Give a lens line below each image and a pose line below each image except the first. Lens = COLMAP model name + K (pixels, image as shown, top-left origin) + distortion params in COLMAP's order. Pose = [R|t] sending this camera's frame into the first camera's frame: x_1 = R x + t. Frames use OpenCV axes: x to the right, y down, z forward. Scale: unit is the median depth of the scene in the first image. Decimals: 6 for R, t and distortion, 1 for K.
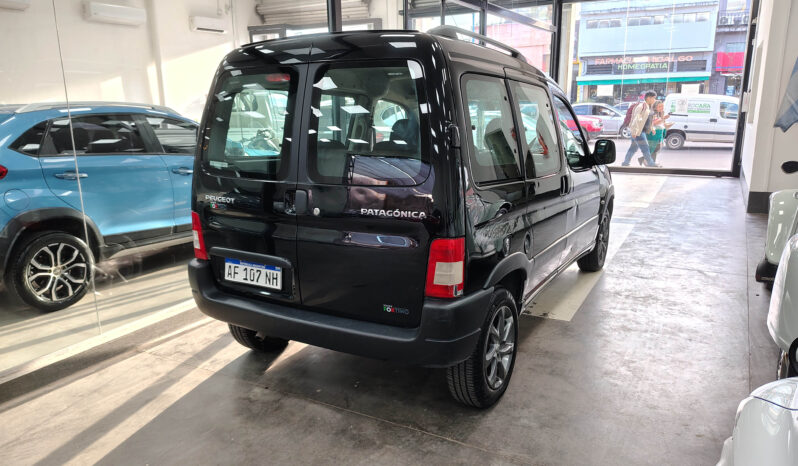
lens RADIAL K [[576.0, 0, 401.6], [0, 576.0, 233.9], [0, 0, 1]] dist [0.002068, -0.001683]
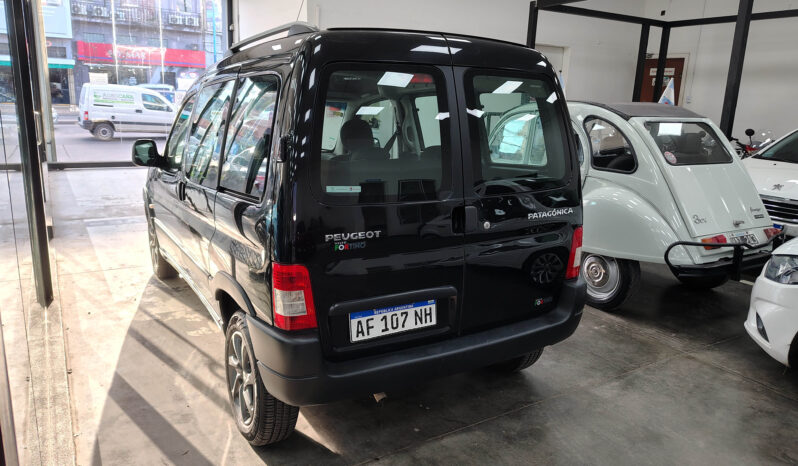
lens RADIAL K [[576.0, 0, 402.6], [0, 576.0, 225.7], [0, 0, 1]] dist [0.002068, -0.001683]
pose [[0.488225, -0.158783, 0.858152, -0.925930], [0.153042, 0.983649, 0.094934, -0.134903], [-0.859194, 0.084984, 0.504543, 0.577739]]
